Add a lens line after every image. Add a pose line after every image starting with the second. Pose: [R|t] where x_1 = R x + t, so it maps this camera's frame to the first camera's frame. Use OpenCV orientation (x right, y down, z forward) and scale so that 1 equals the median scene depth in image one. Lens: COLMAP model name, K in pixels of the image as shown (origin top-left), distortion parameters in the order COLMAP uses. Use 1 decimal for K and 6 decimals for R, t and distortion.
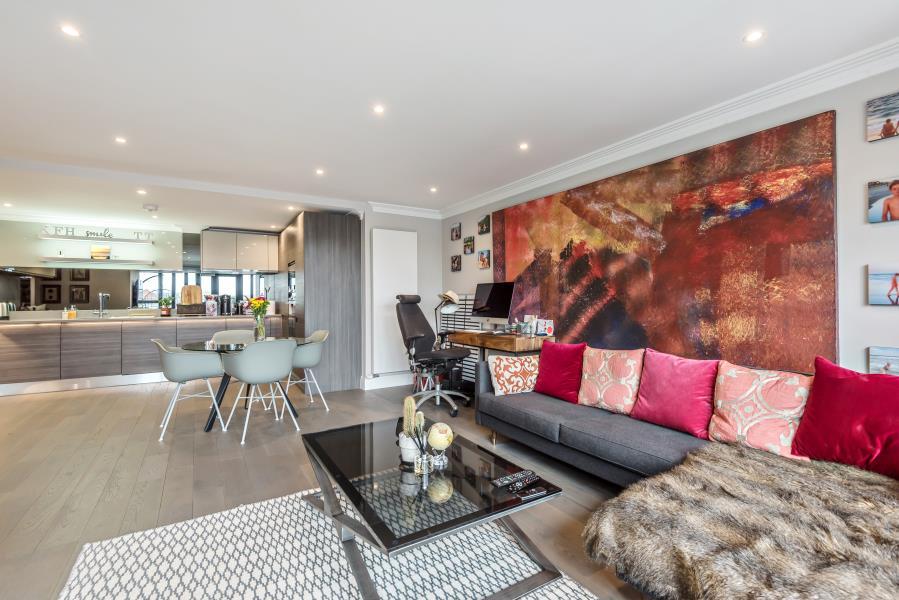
lens RADIAL K [[398.1, 0, 450.9], [0, 398.1, 300.5], [0, 0, 1]] dist [-0.001952, -0.000145]
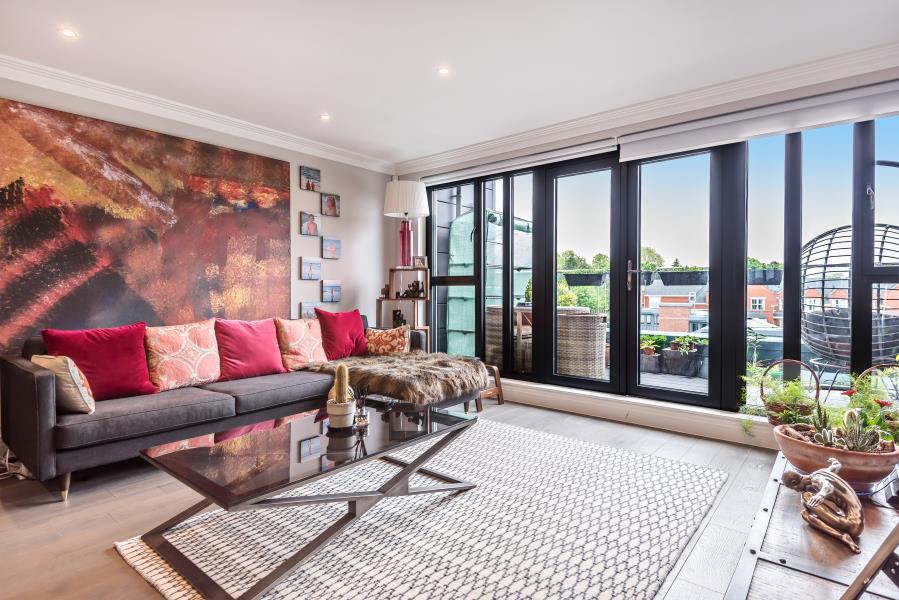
lens RADIAL K [[479.1, 0, 450.5], [0, 479.1, 294.5], [0, 0, 1]] dist [0.003638, 0.000461]
pose [[-0.322554, -0.020722, 0.946324, -0.827207], [-0.006326, 0.999785, 0.019736, 0.022210], [-0.946530, 0.000380, -0.322616, 0.705199]]
